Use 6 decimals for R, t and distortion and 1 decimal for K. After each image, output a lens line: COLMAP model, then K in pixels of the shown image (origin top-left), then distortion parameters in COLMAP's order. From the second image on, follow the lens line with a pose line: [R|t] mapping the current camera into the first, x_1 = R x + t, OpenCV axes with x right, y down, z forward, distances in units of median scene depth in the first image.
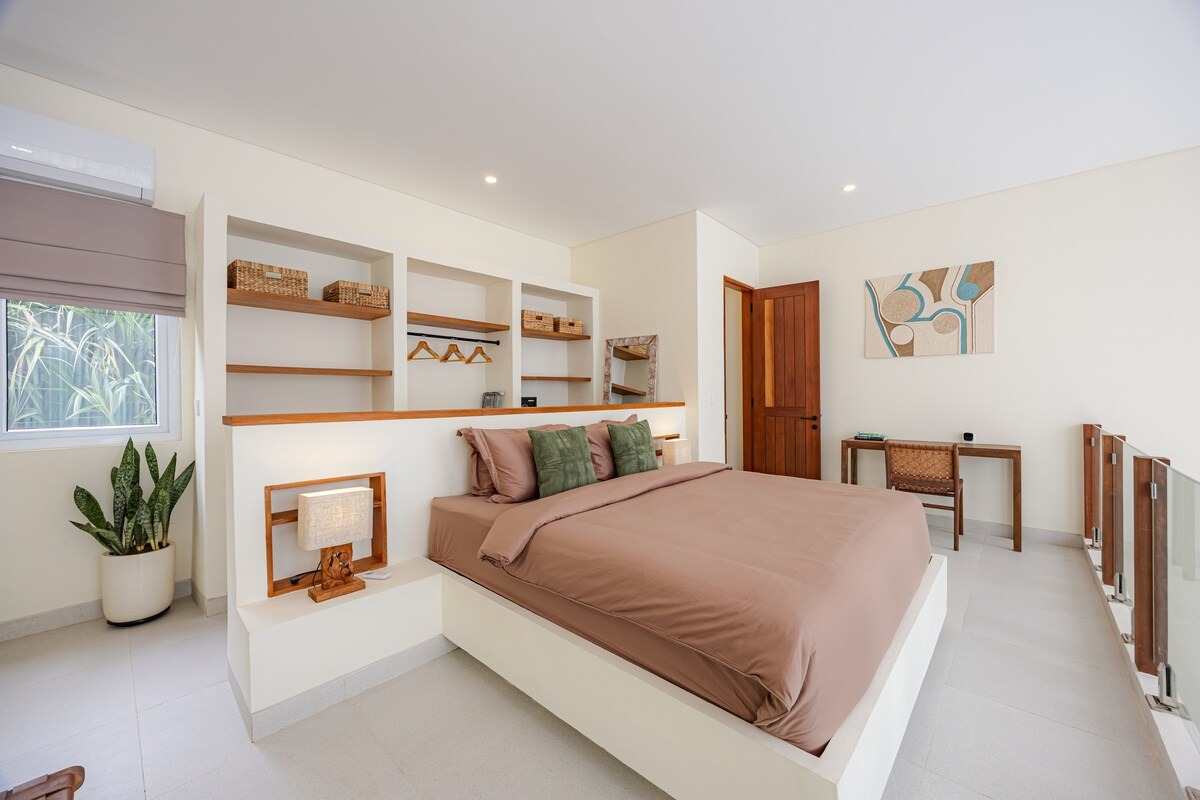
lens RADIAL K [[440.0, 0, 607.3], [0, 440.0, 398.5], [0, 0, 1]] dist [-0.002416, -0.000064]
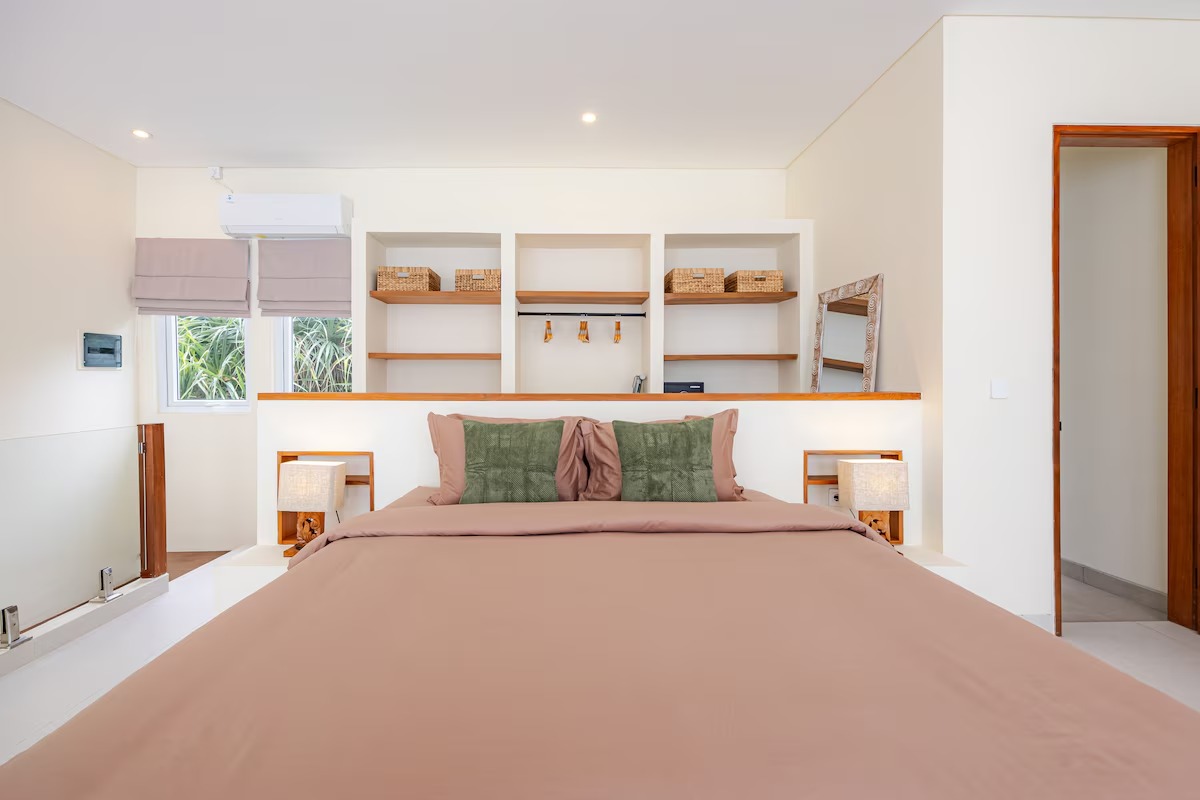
lens RADIAL K [[475.2, 0, 588.3], [0, 475.2, 392.6], [0, 0, 1]] dist [0.000196, 0.000058]
pose [[0.683982, 0.023503, -0.729120, 0.342751], [-0.011128, 0.999701, 0.021786, 0.000665], [0.729414, -0.006788, 0.684039, 0.328338]]
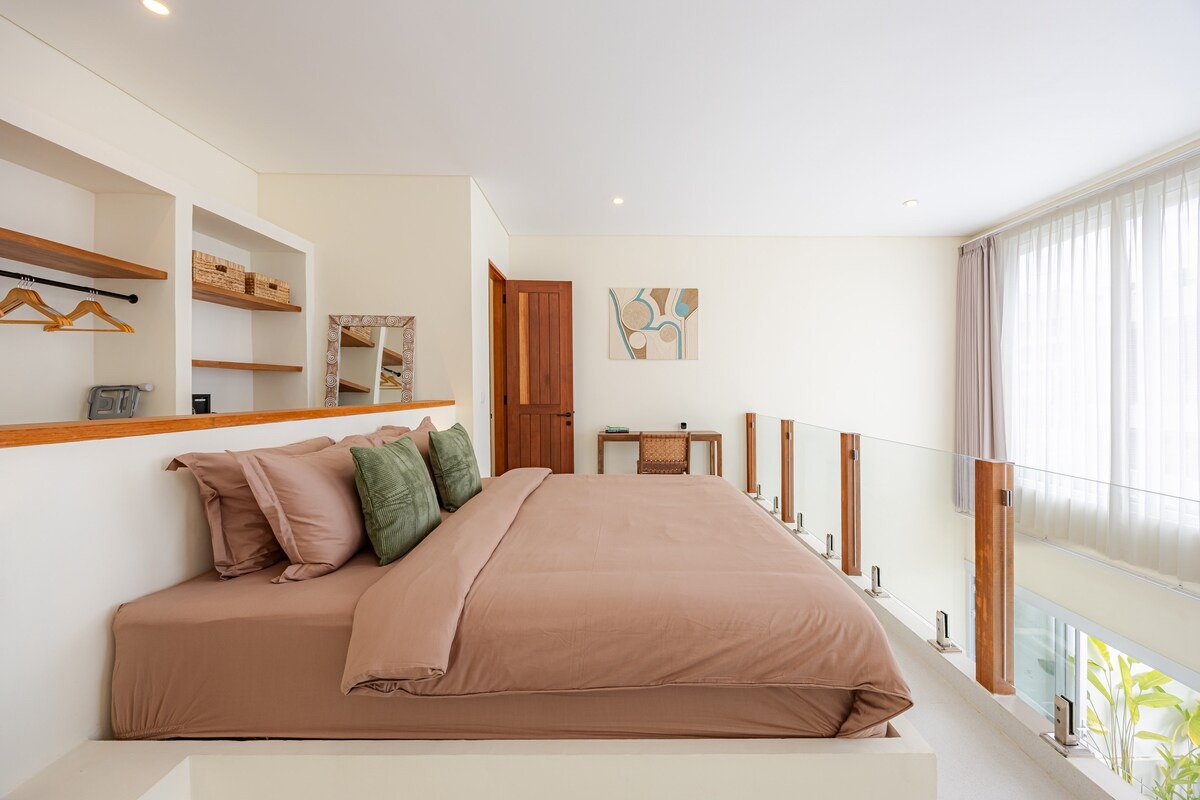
lens RADIAL K [[454.9, 0, 617.2], [0, 454.9, 392.5], [0, 0, 1]] dist [-0.005006, 0.000133]
pose [[0.745052, 0.001907, 0.667003, -0.179388], [0.002968, 0.999977, -0.006175, -0.000020], [-0.667000, 0.006581, 0.745029, 0.153915]]
